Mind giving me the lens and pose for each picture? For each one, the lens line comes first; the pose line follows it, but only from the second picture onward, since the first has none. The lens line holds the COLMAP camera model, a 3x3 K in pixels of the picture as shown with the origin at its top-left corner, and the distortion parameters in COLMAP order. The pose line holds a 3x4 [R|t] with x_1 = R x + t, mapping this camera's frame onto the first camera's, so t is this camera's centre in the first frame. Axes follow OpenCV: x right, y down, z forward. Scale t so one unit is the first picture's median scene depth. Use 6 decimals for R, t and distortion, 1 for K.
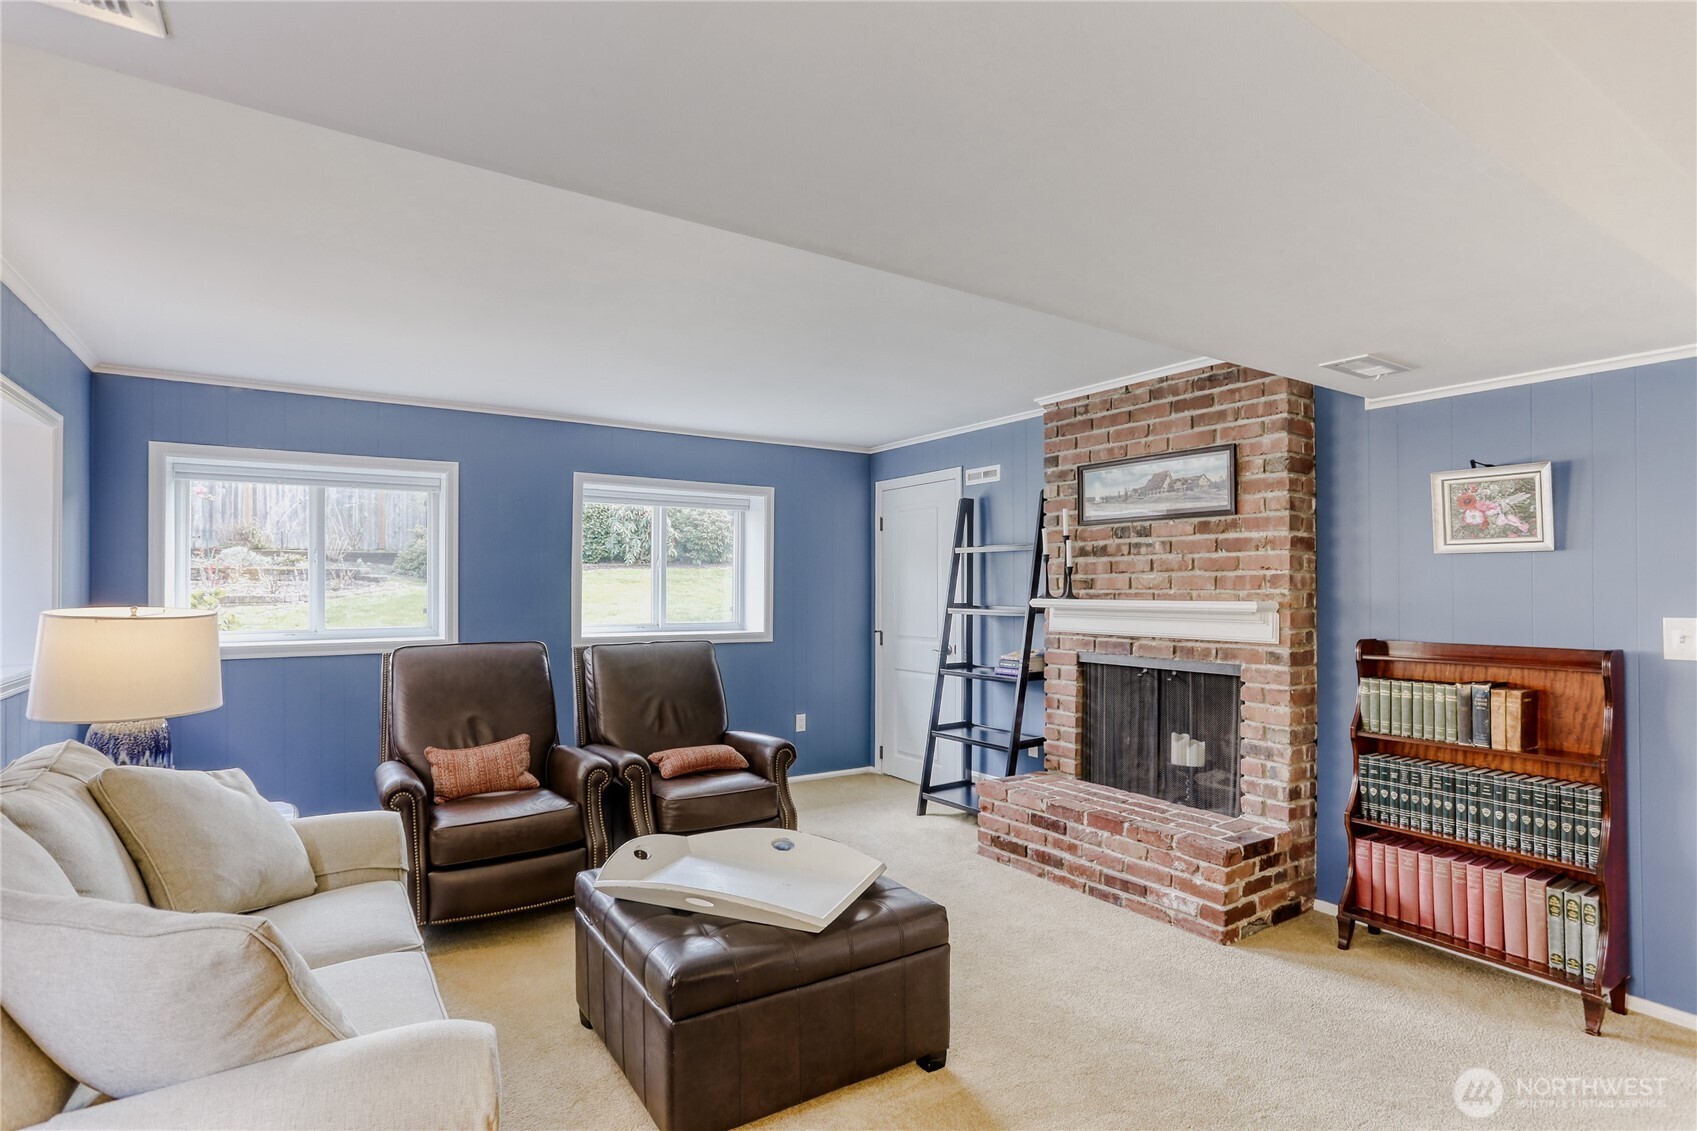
lens RADIAL K [[818.1, 0, 836.0], [0, 818.1, 579.8], [0, 0, 1]] dist [-0.000771, 0.002863]
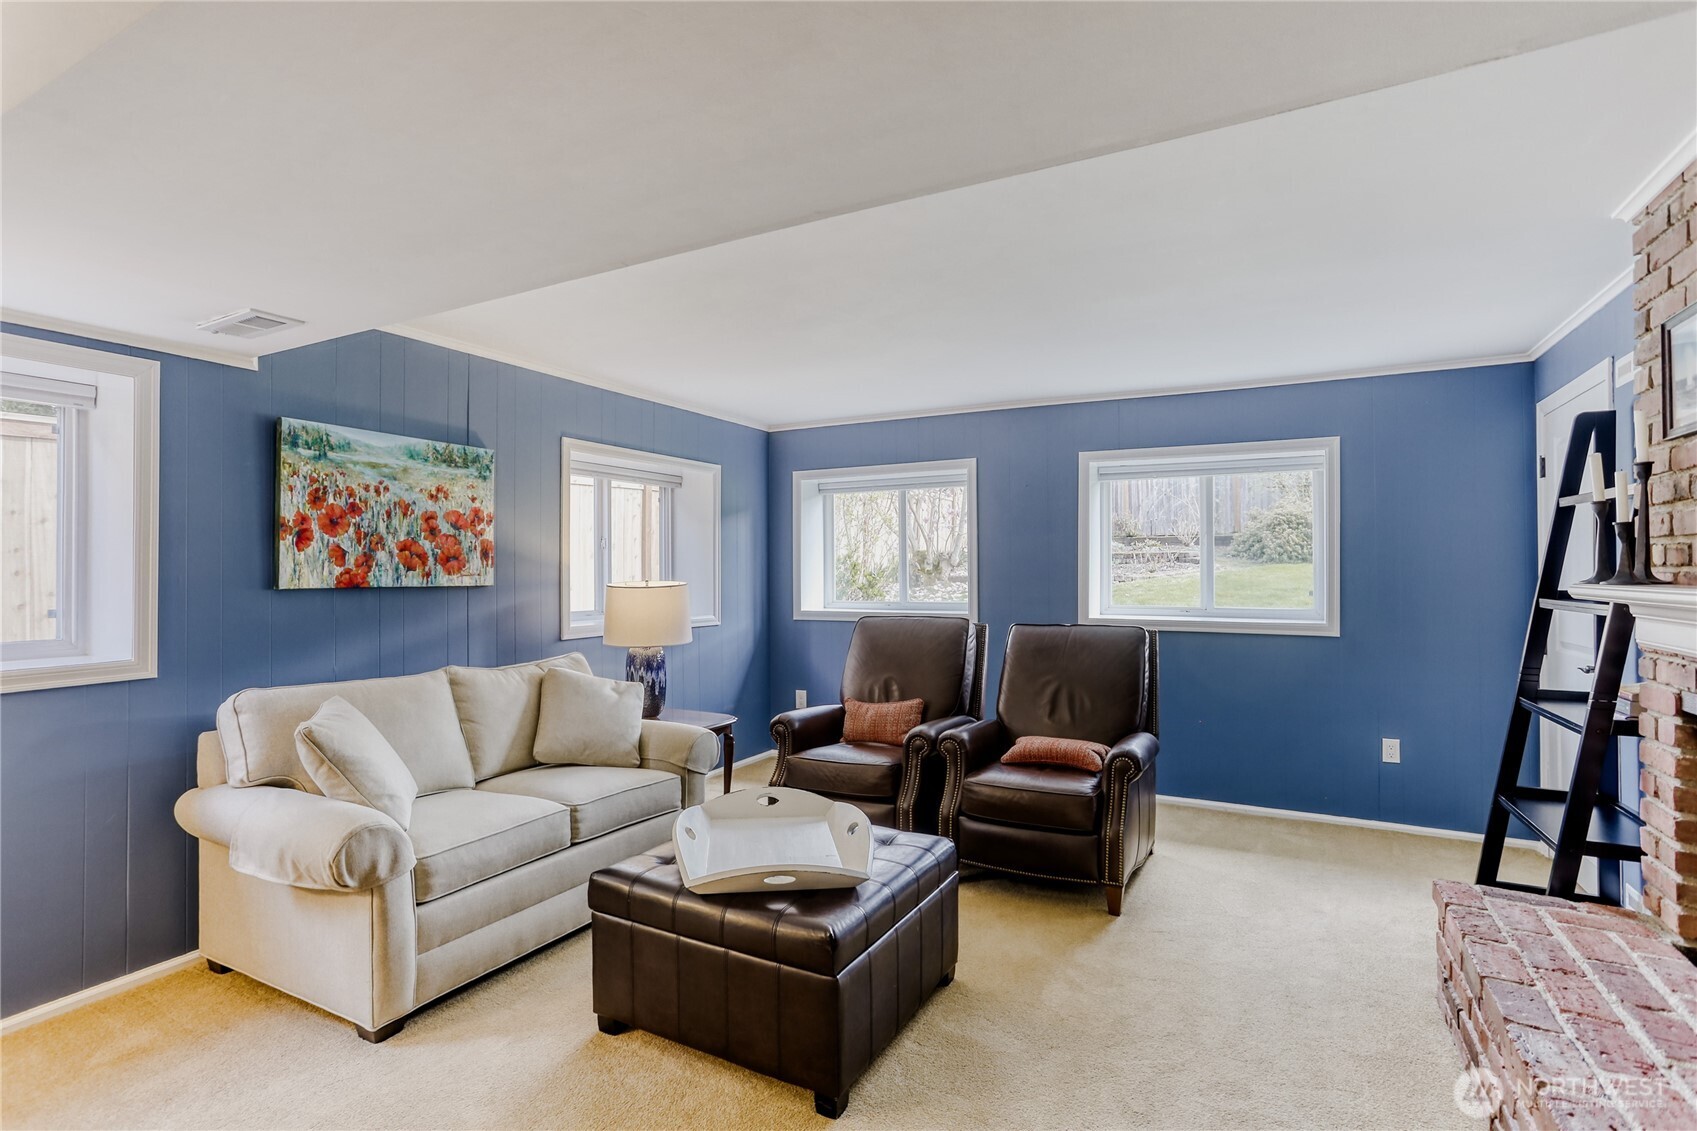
lens RADIAL K [[818.1, 0, 842.0], [0, 818.1, 559.0], [0, 0, 1]] dist [-0.000771, 0.002863]
pose [[0.502459, -0.014940, -0.864472, 0.419304], [0.011757, 0.999876, -0.010446, 0.005778], [0.864521, -0.004915, 0.502572, 0.267063]]
